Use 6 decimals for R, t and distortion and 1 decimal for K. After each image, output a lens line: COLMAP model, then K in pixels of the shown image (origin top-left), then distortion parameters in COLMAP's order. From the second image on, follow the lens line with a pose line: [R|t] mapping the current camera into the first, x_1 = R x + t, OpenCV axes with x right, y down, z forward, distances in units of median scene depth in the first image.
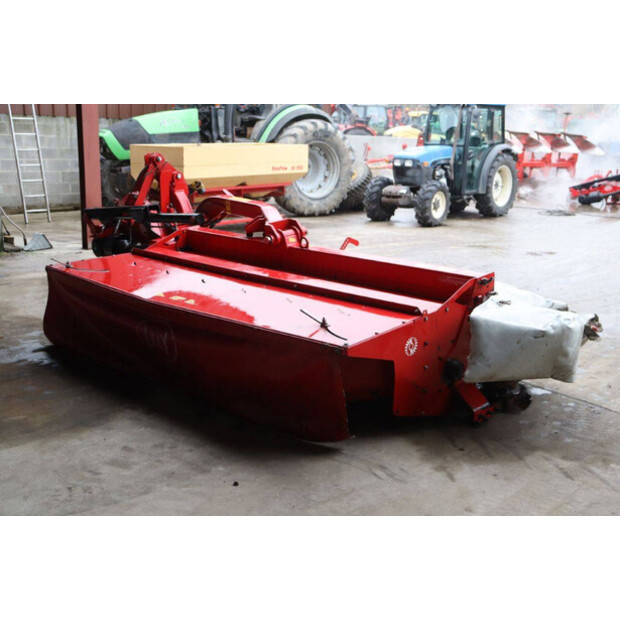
lens RADIAL K [[718.1, 0, 310.0], [0, 718.1, 310.0], [0, 0, 1]] dist [0.012221, 0.024612]
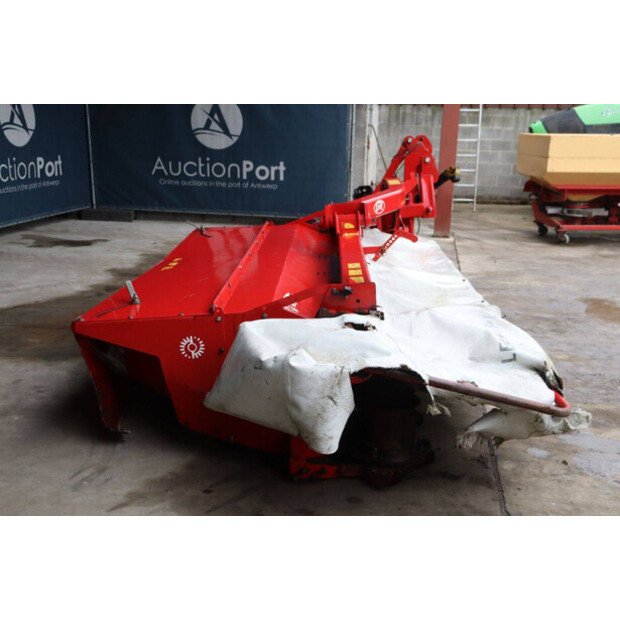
lens RADIAL K [[718.1, 0, 310.0], [0, 718.1, 310.0], [0, 0, 1]] dist [0.012221, 0.024612]
pose [[0.693570, 0.179550, -0.697655, 0.211081], [-0.181482, 0.980756, 0.071990, -0.019644], [0.697155, 0.076682, 0.712808, 0.135506]]
